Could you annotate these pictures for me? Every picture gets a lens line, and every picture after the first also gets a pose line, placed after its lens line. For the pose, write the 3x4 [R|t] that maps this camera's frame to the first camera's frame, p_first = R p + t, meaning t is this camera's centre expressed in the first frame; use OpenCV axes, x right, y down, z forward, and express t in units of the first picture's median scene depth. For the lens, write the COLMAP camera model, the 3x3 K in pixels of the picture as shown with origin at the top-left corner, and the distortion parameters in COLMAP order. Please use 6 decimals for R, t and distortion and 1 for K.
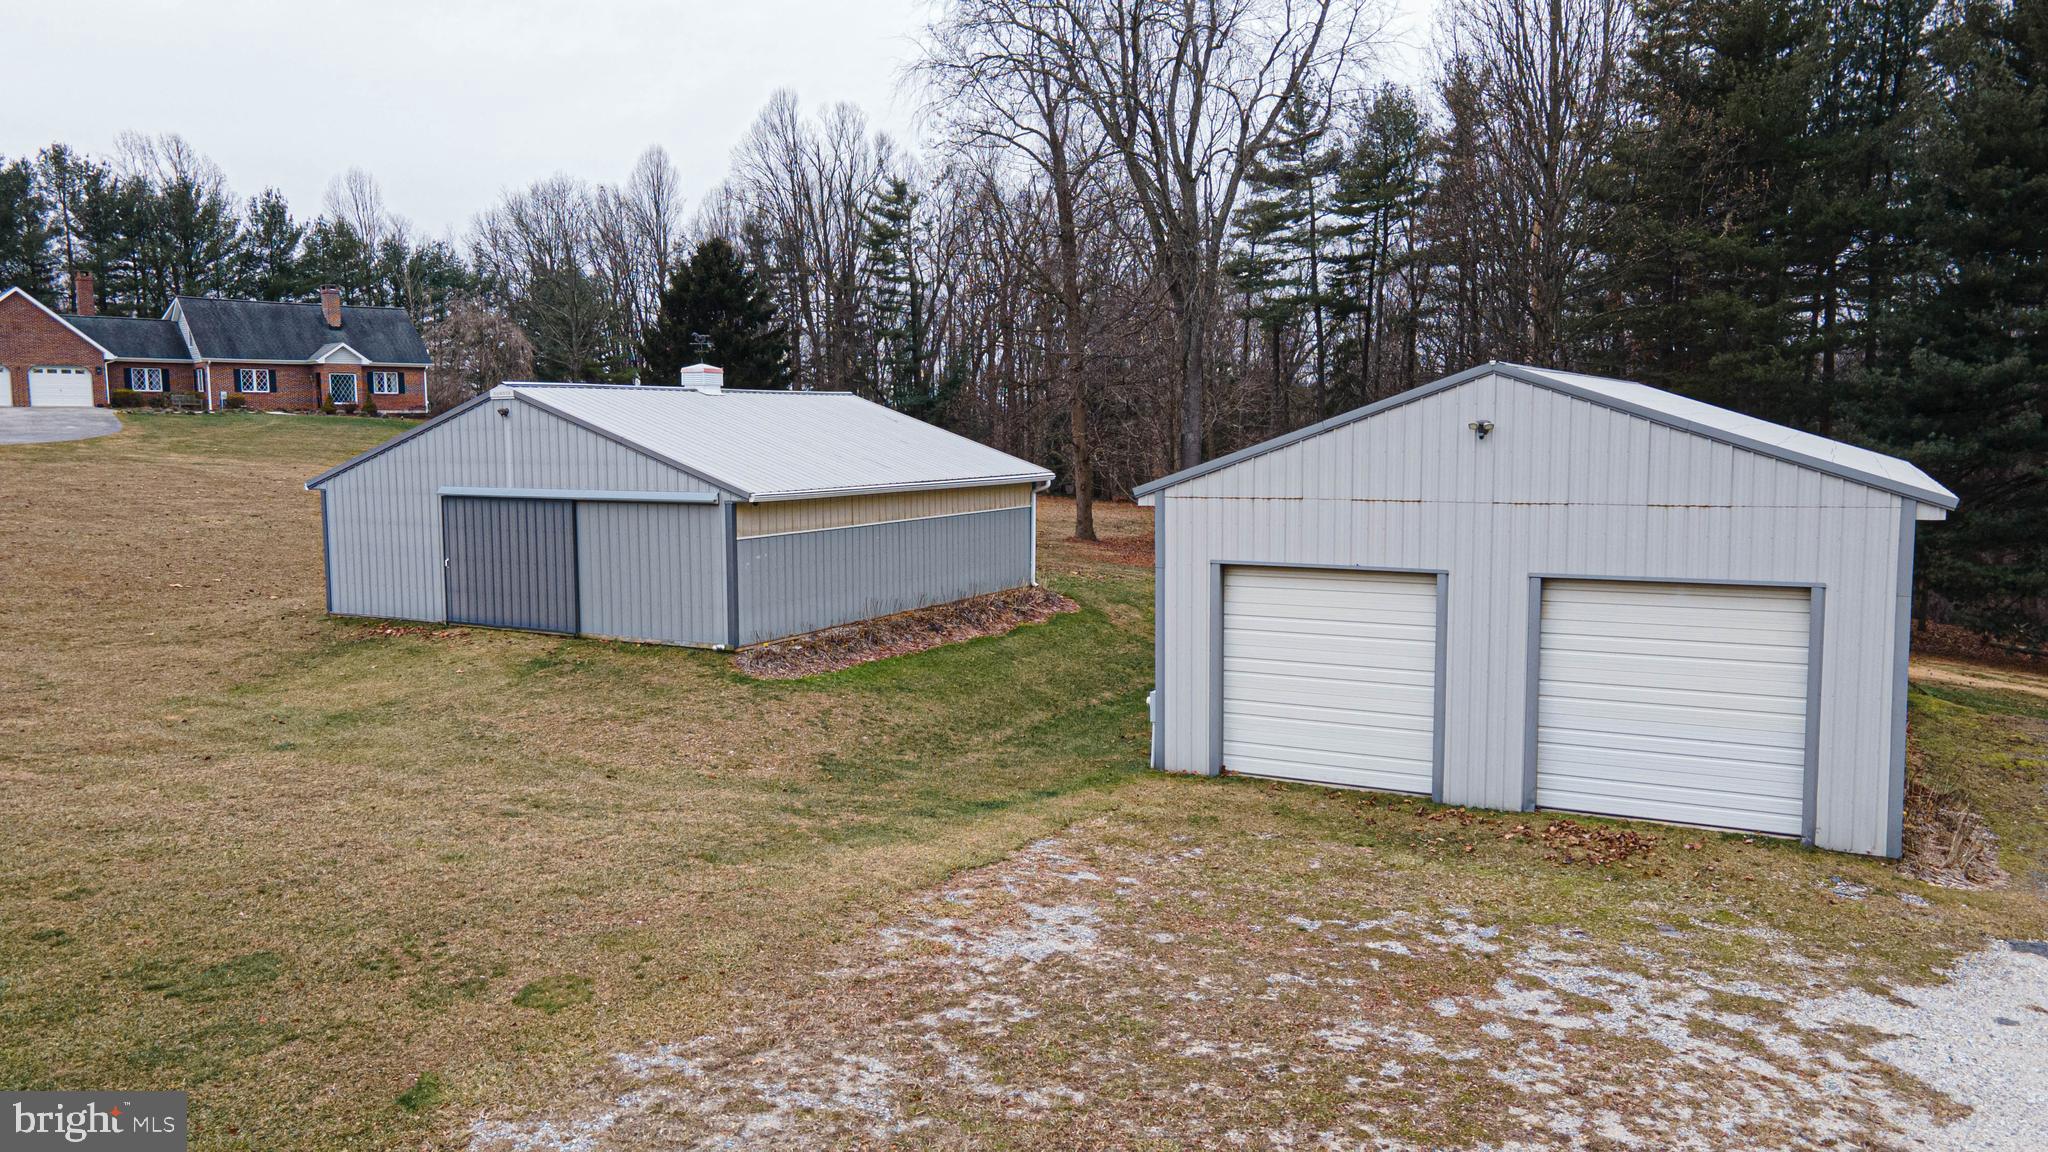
lens RADIAL K [[1487.5, 0, 1025.0], [0, 1487.5, 564.3], [0, 0, 1]] dist [0.028636, 0.035890]
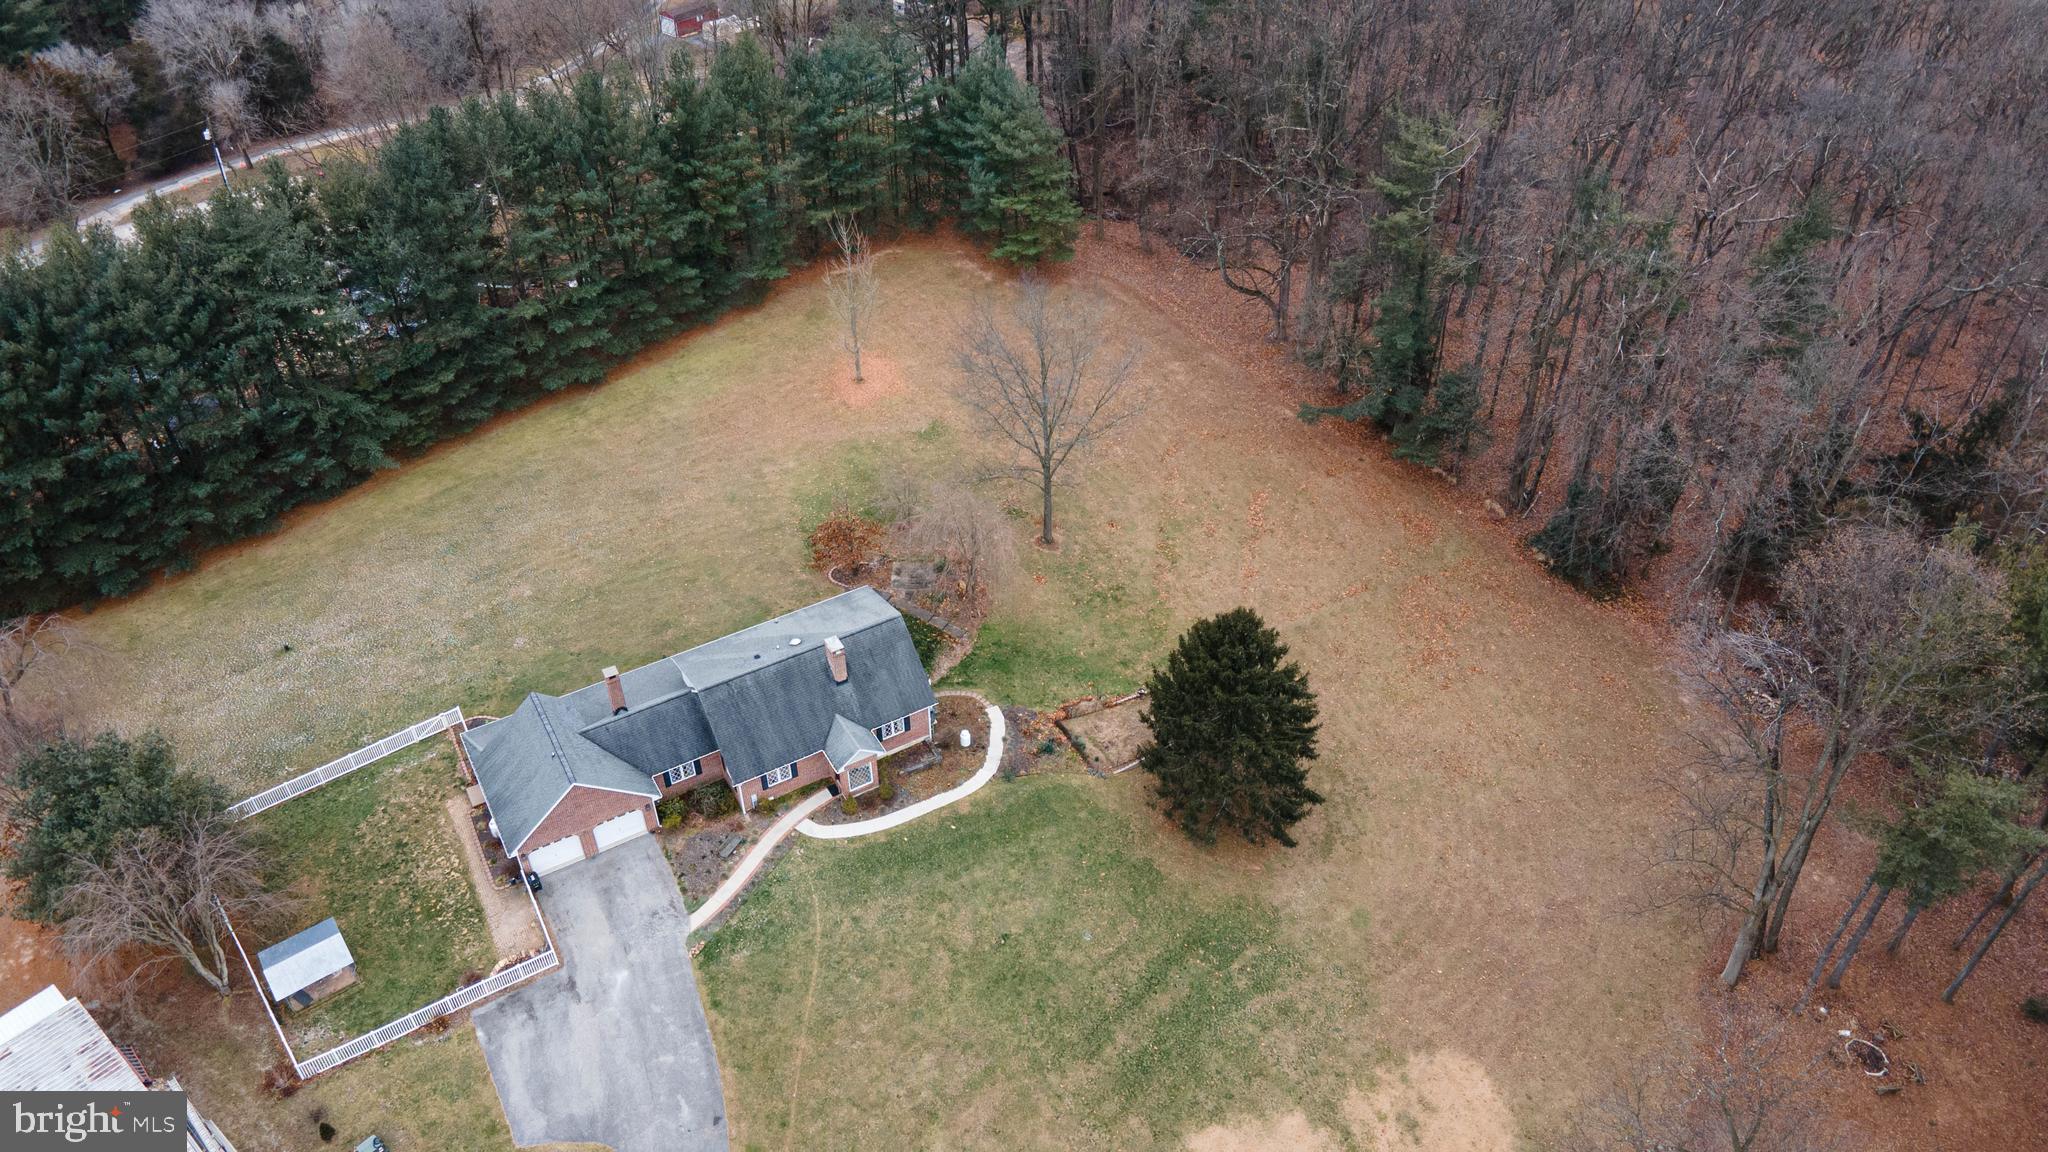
lens RADIAL K [[1481.0, 0, 1024.0], [0, 1481.0, 576.0], [0, 0, 1]] dist [0.007863, 0.082572]
pose [[0.977836, 0.136800, -0.158502, -0.216923], [-0.021119, 0.817613, 0.575380, -0.791806], [0.208306, -0.559280, 0.802381, 0.322942]]
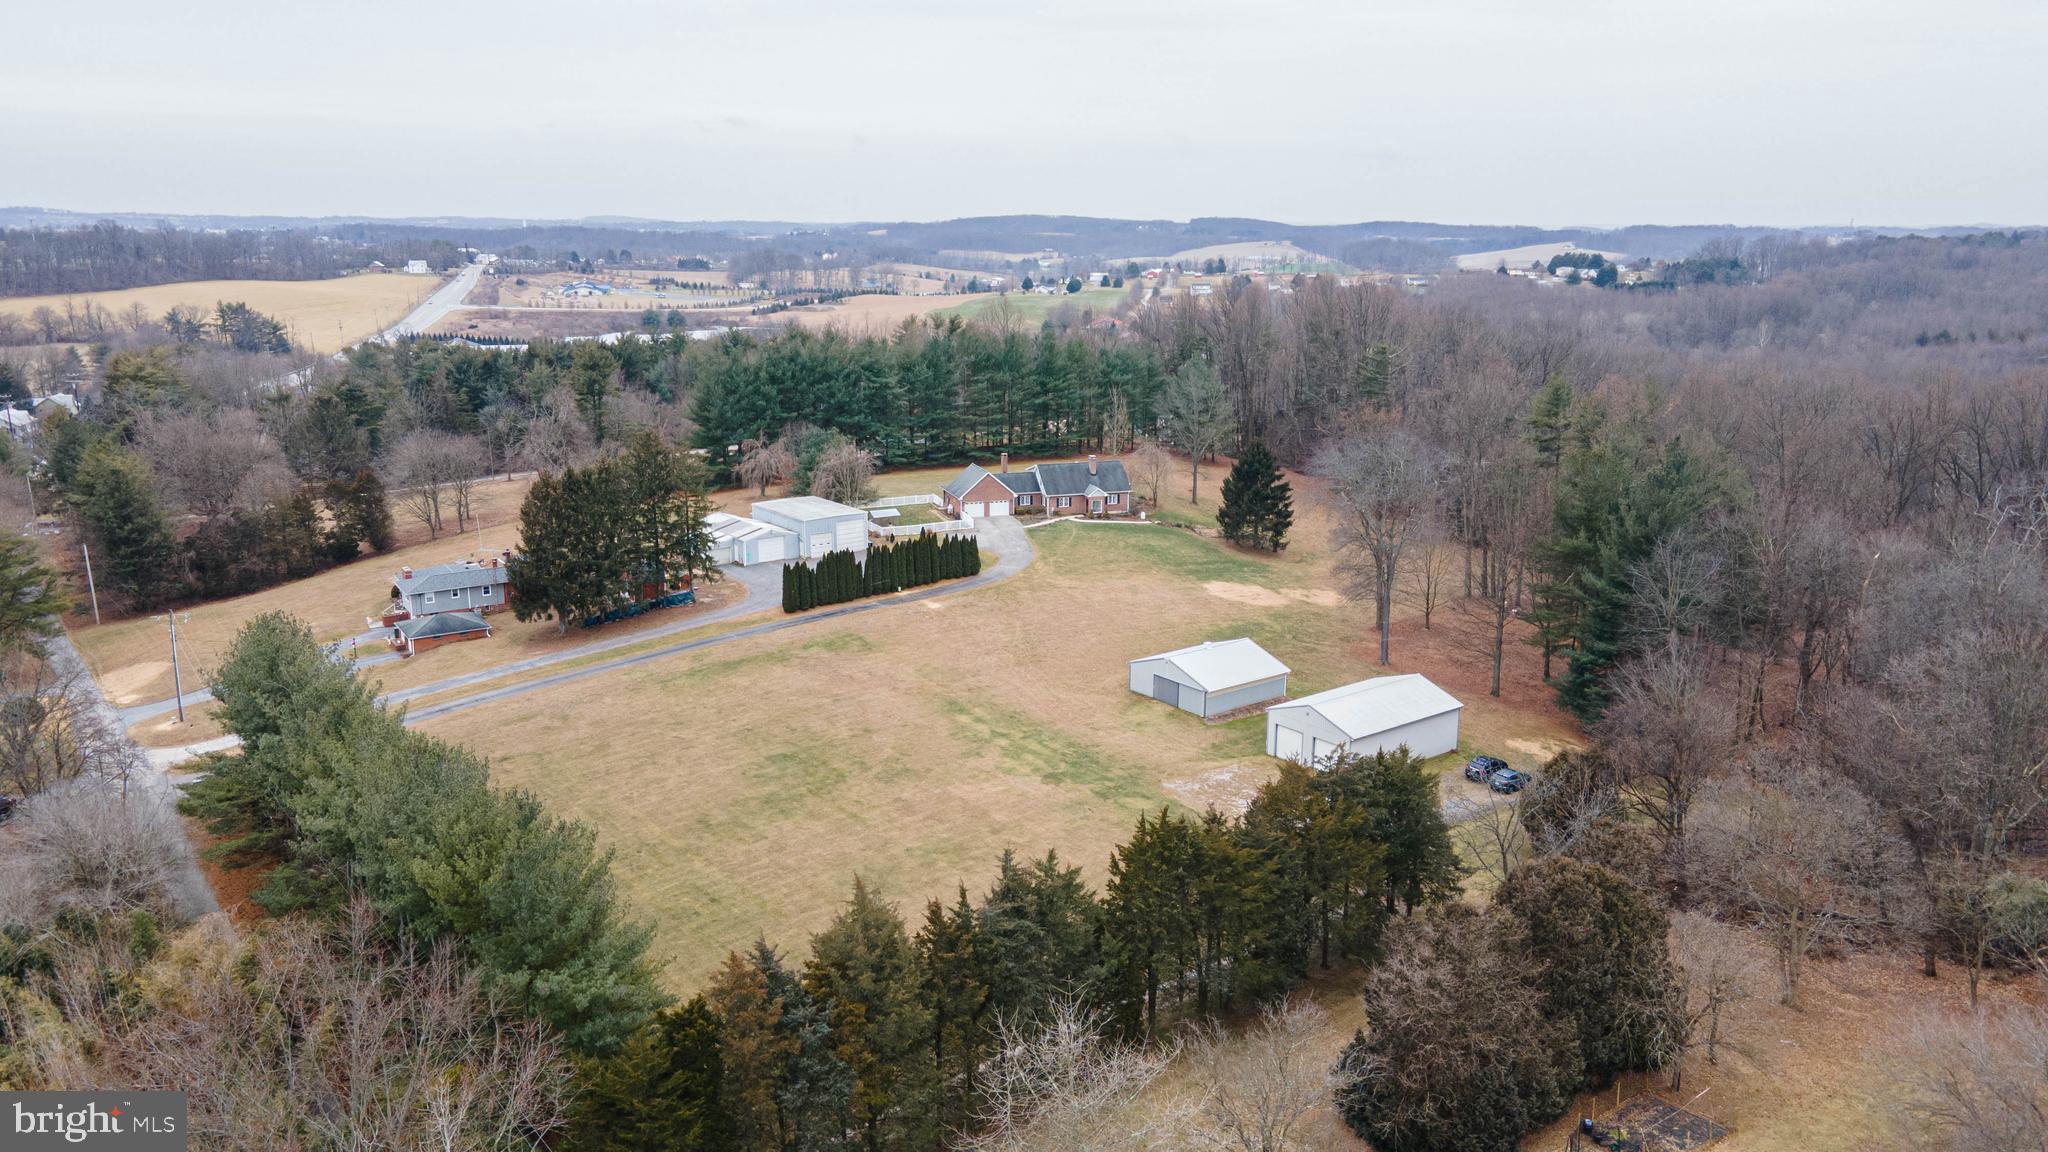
lens RADIAL K [[1481.0, 0, 1024.0], [0, 1481.0, 576.0], [0, 0, 1]] dist [0.007863, 0.082572]
pose [[0.915577, 0.103043, -0.388717, 0.360524], [-0.048405, 0.987825, 0.147844, -0.351631], [0.399219, -0.116546, 0.909418, -1.188417]]
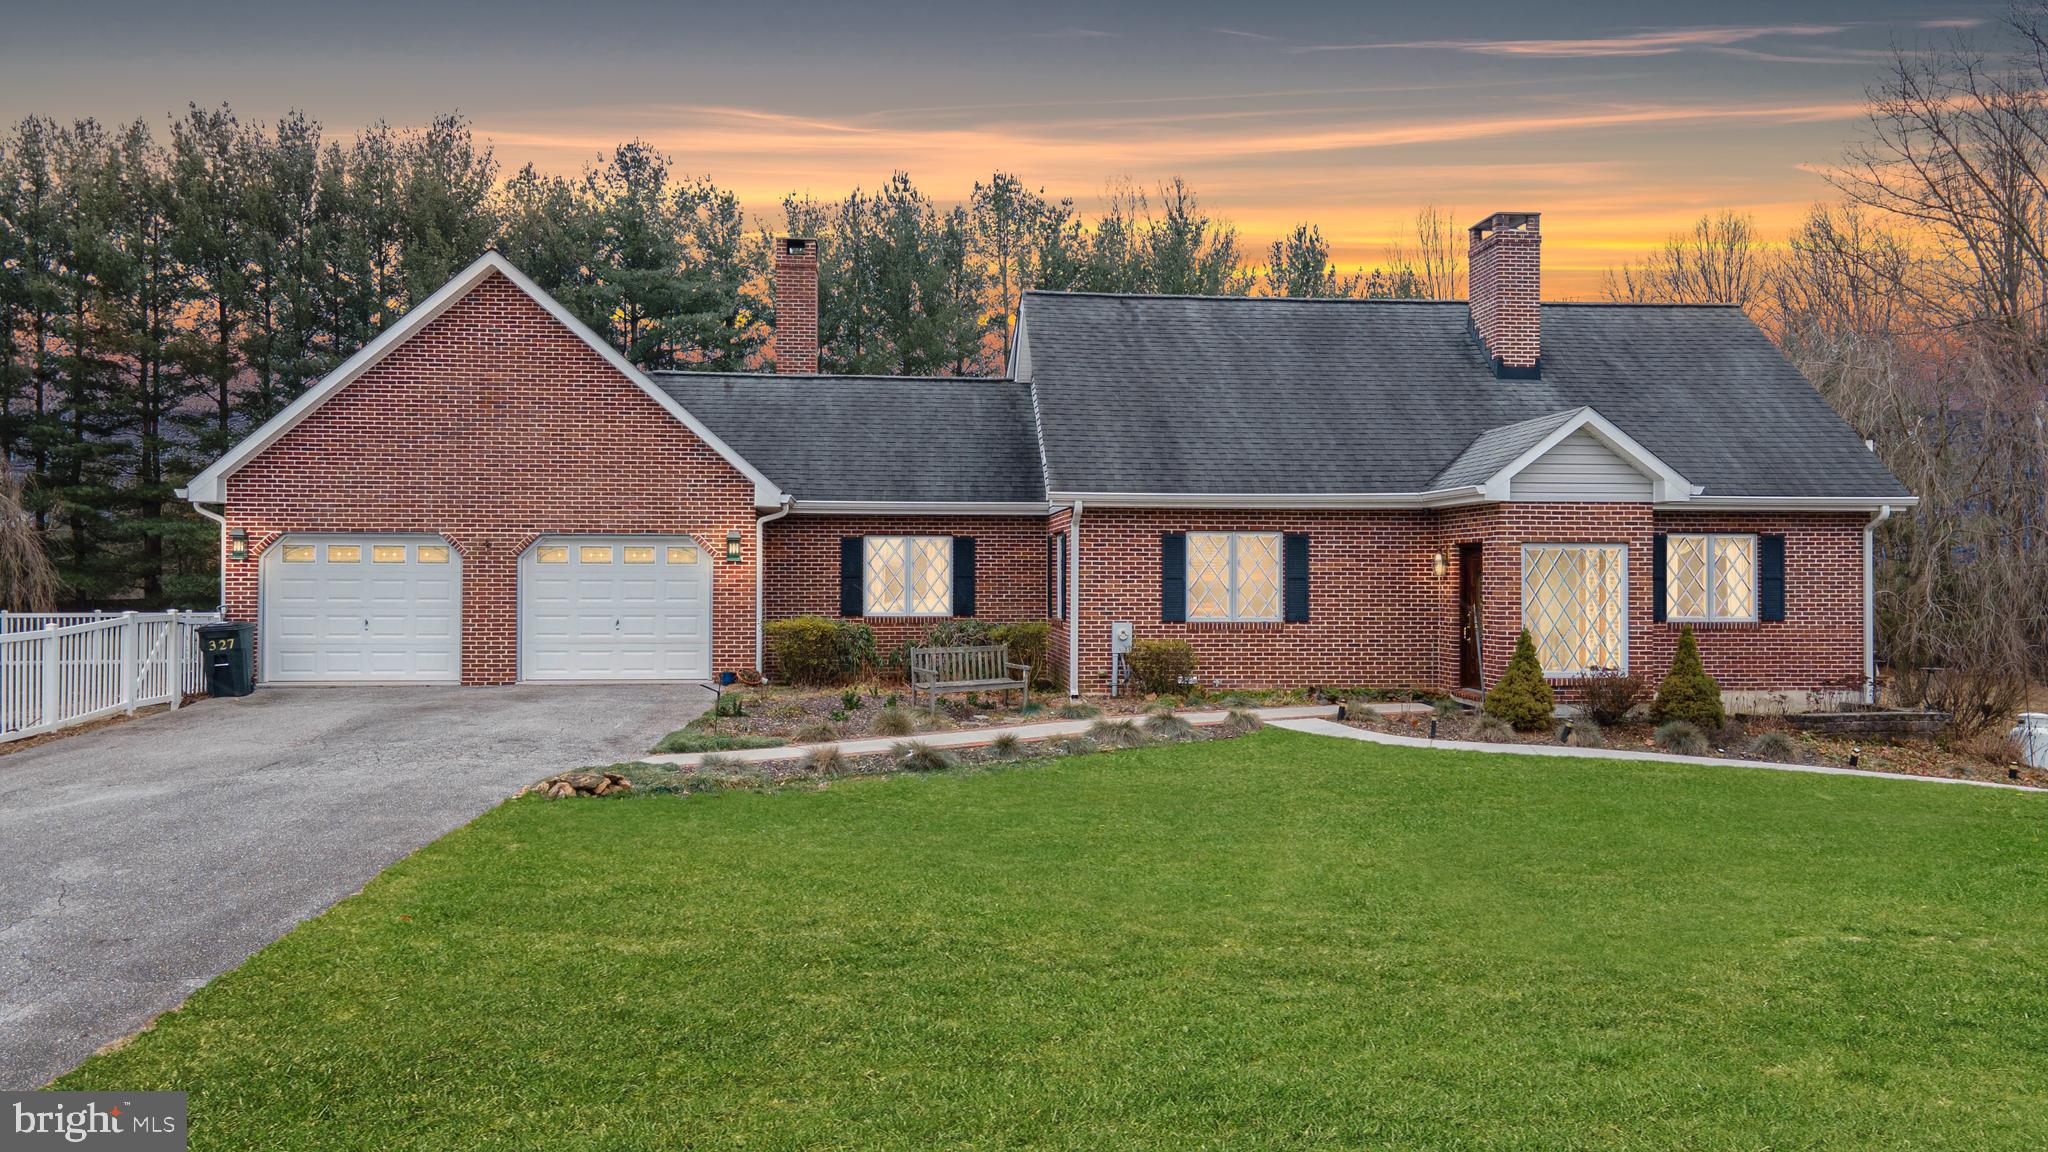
lens RADIAL K [[1481.0, 0, 1024.0], [0, 1481.0, 576.0], [0, 0, 1]] dist [0.007863, 0.082572]
pose [[0.804765, 0.004606, -0.593576, -0.391910], [-0.062051, 0.995144, -0.076407, -0.100812], [0.590342, 0.098321, 0.801143, 0.777194]]
